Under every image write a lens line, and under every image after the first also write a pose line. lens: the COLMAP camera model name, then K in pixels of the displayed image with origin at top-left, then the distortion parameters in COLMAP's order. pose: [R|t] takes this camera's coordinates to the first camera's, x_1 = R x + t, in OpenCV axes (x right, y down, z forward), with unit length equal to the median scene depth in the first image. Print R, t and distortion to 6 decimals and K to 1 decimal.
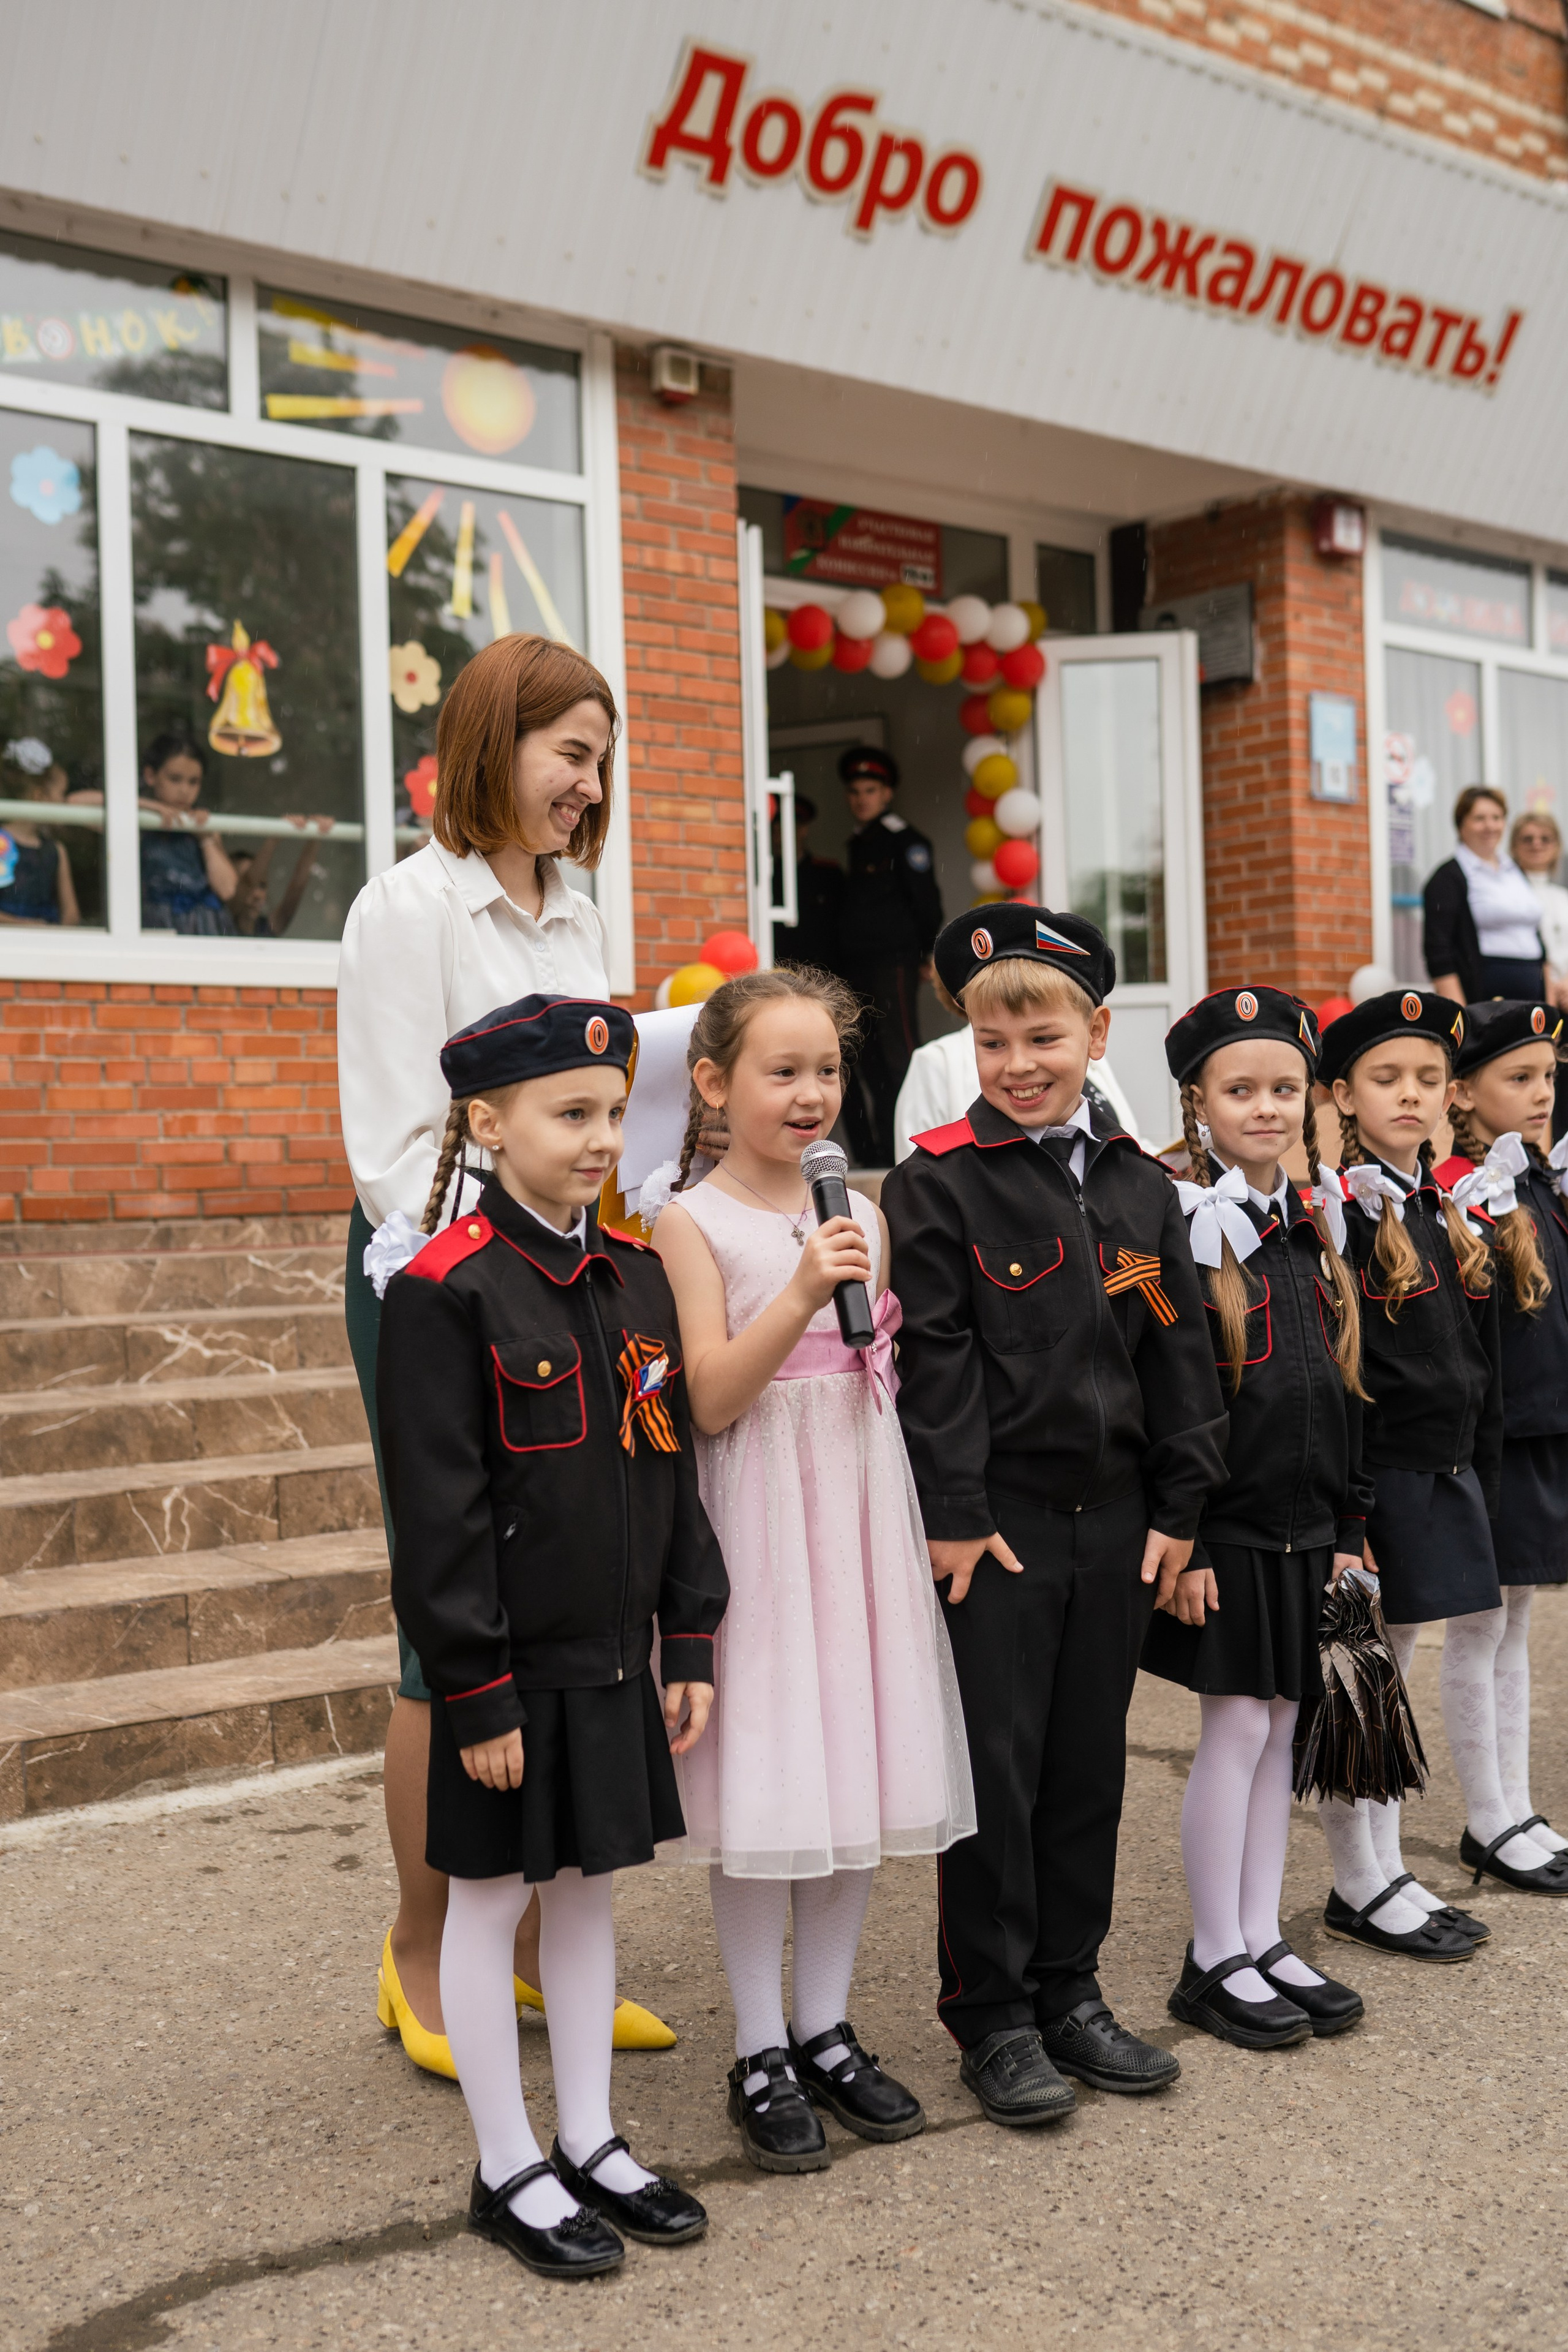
lens RADIAL K [[2418.0, 0, 715.7], [0, 2418.0, 1177.5], [0, 0, 1]] dist [-0.052533, 0.025339]
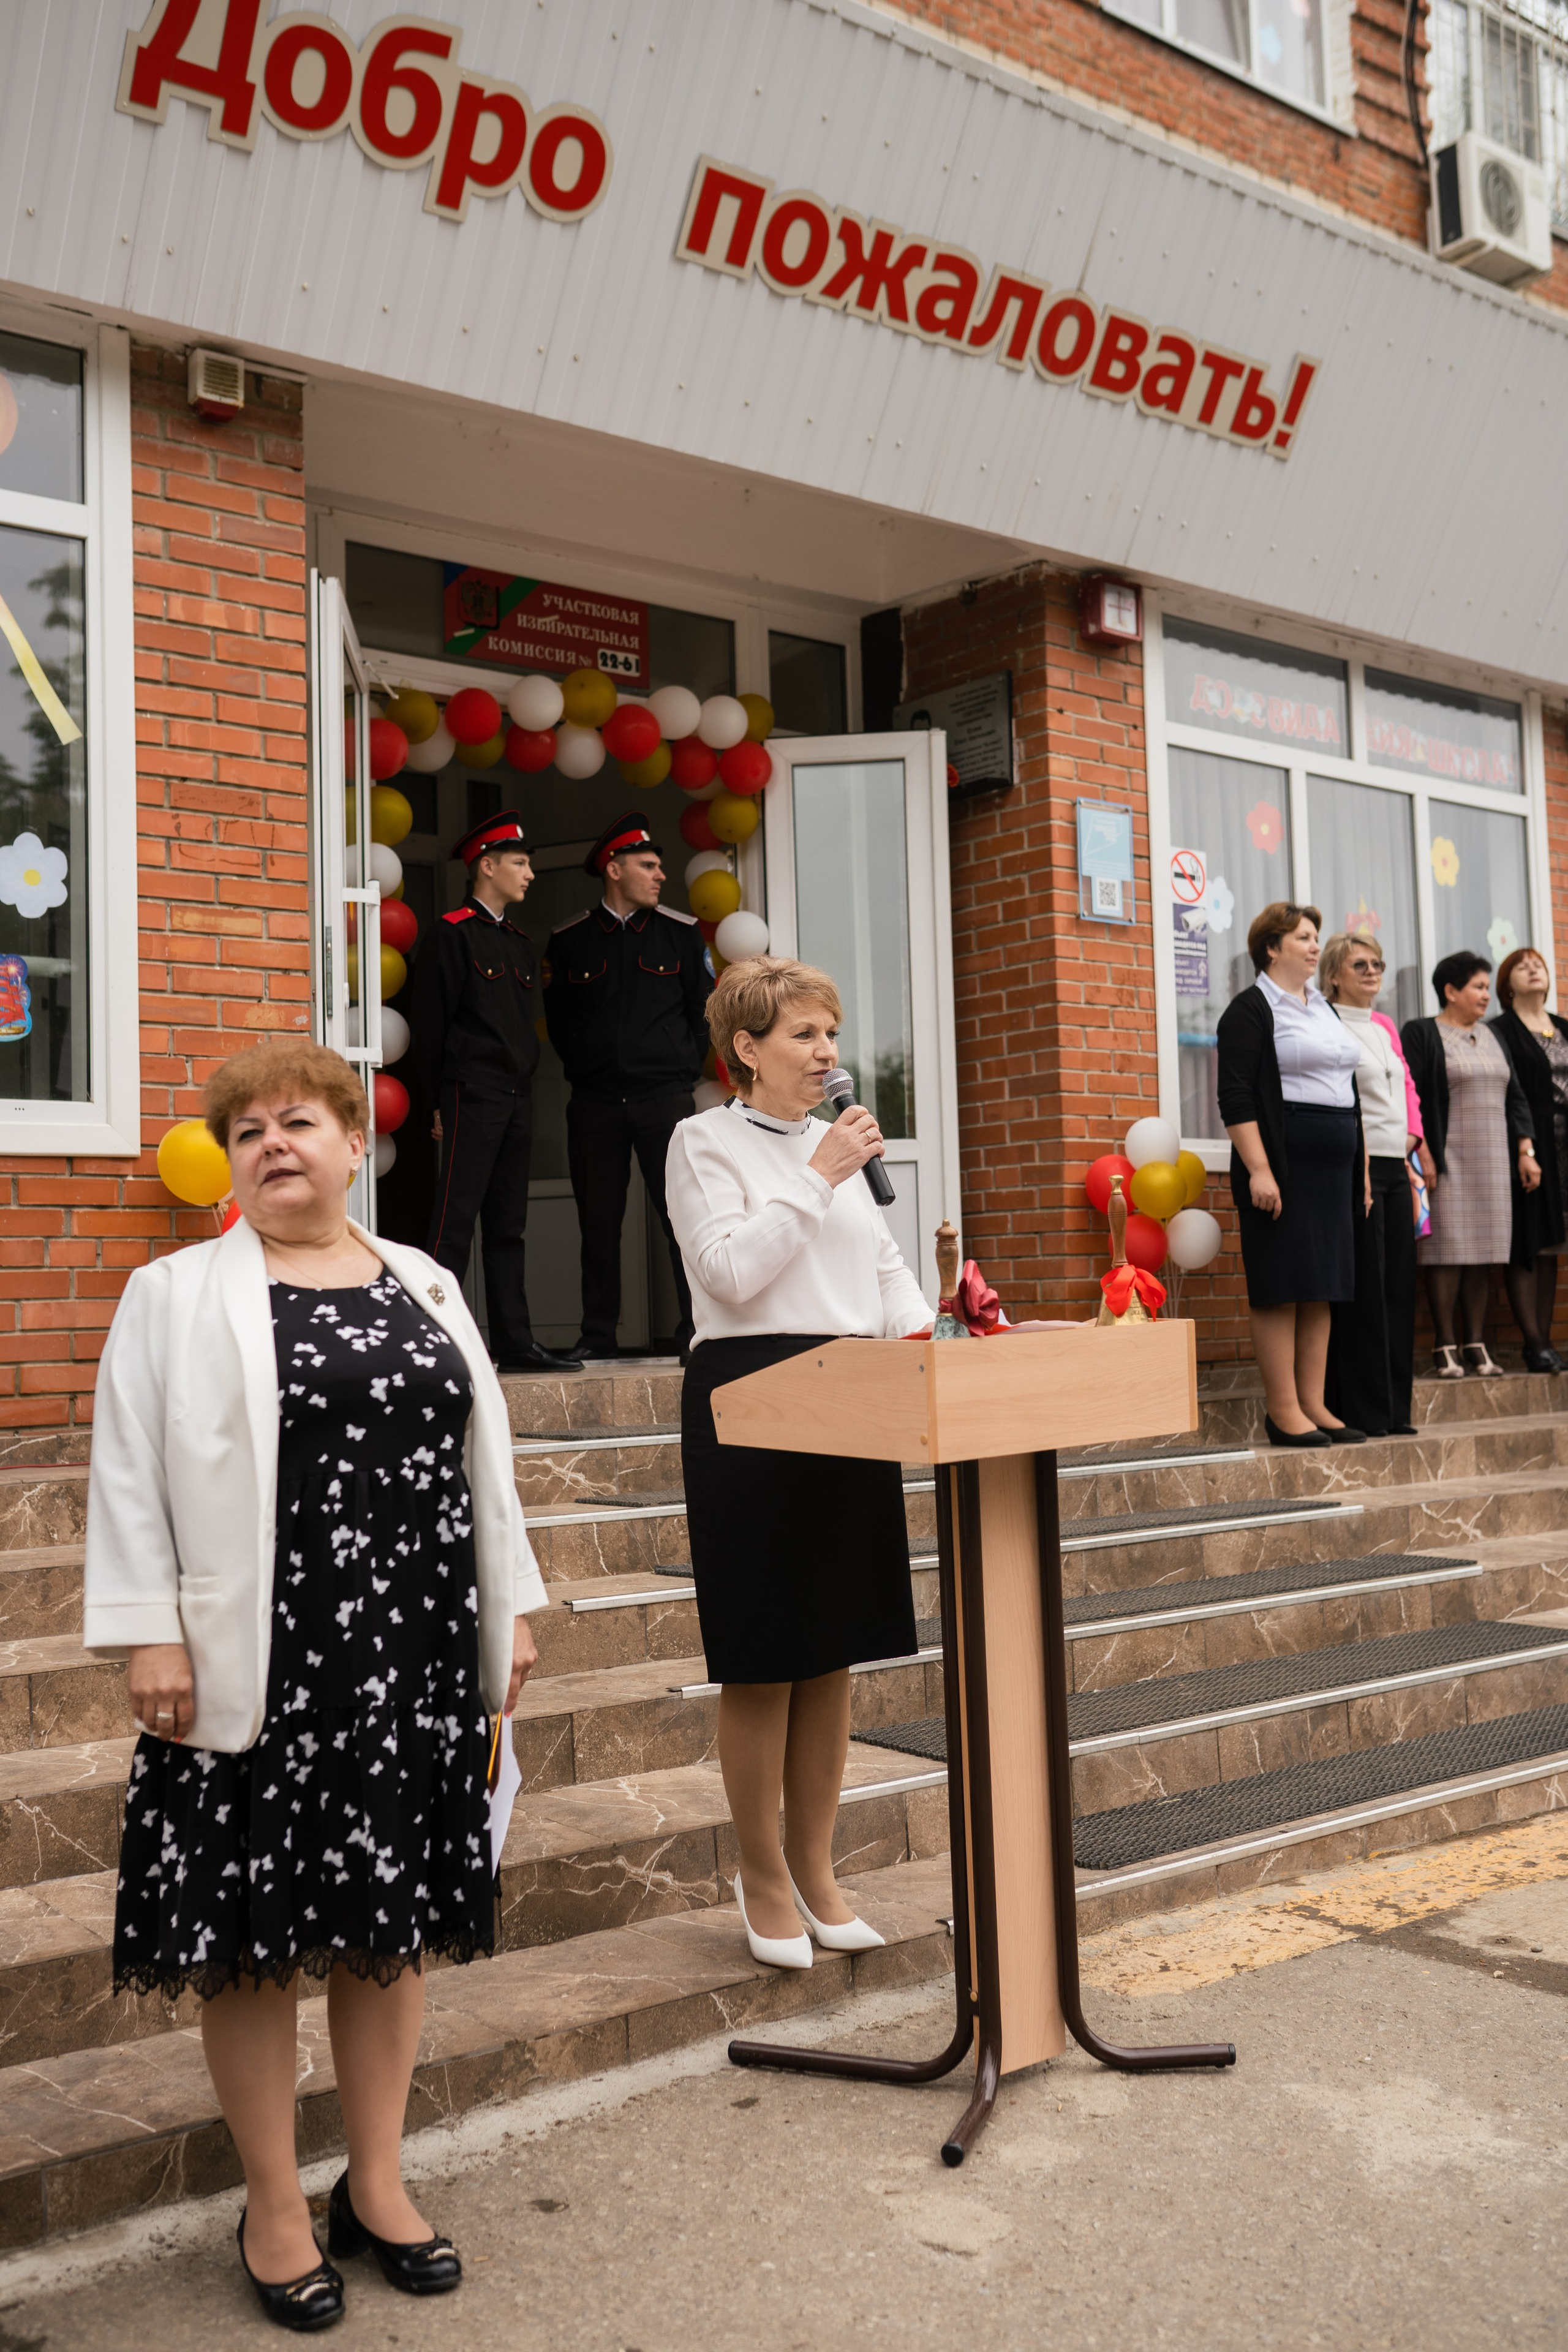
lens RADIAL K [[2225.1, 0, 784.0], [0, 2225.1, 1176.0], [0, 0, 1]] dist [-0.087659, 0.118118]
pose [[0.999714, 0.000609, 0.023894, 0.128517], [0.000742, 0.998404, -0.056469, -0.023619], [-0.023890, 0.056470, 0.998118, 0.230284]]
